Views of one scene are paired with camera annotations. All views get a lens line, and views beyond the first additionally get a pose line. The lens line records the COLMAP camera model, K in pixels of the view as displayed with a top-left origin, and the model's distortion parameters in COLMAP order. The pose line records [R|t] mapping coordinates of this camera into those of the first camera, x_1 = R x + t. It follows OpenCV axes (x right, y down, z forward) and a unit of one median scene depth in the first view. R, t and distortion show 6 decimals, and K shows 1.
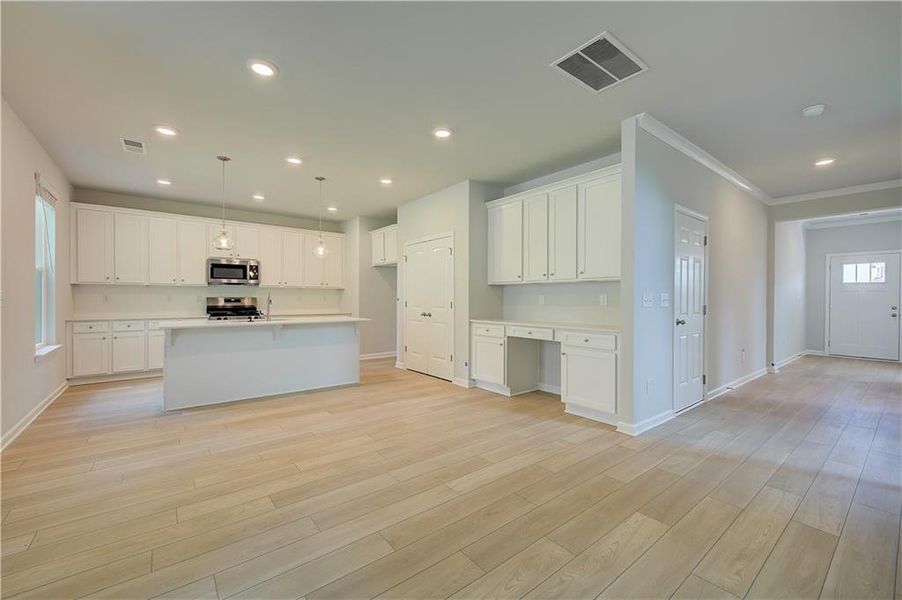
lens RADIAL K [[369.0, 0, 455.9], [0, 369.0, 299.4], [0, 0, 1]] dist [0.003410, -0.000582]
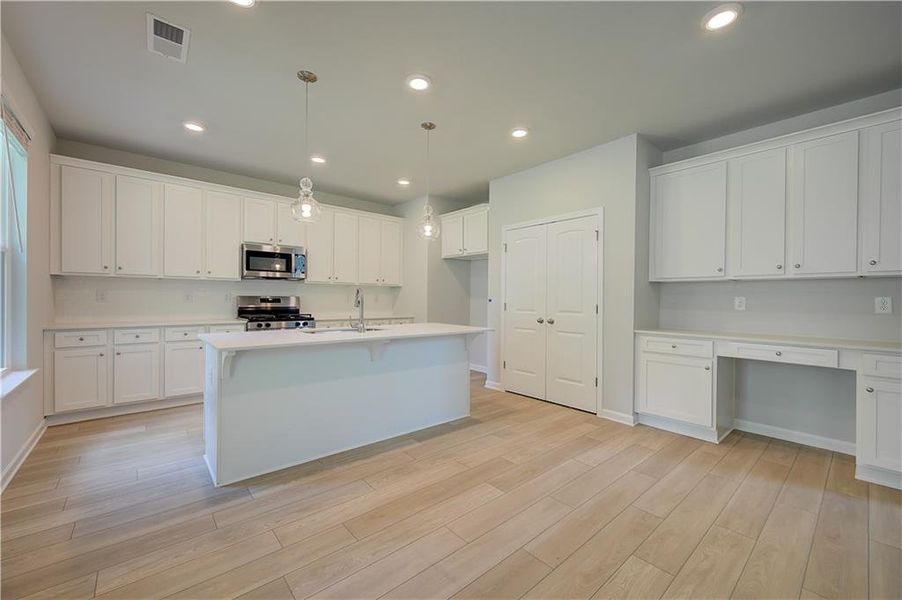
lens RADIAL K [[362.1, 0, 454.1], [0, 362.1, 300.3], [0, 0, 1]] dist [0.000056, 0.000557]
pose [[0.999042, 0.007115, 0.043169, -0.337646], [-0.007266, 0.999968, 0.003341, -0.002561], [-0.043144, -0.003652, 0.999062, 0.310854]]
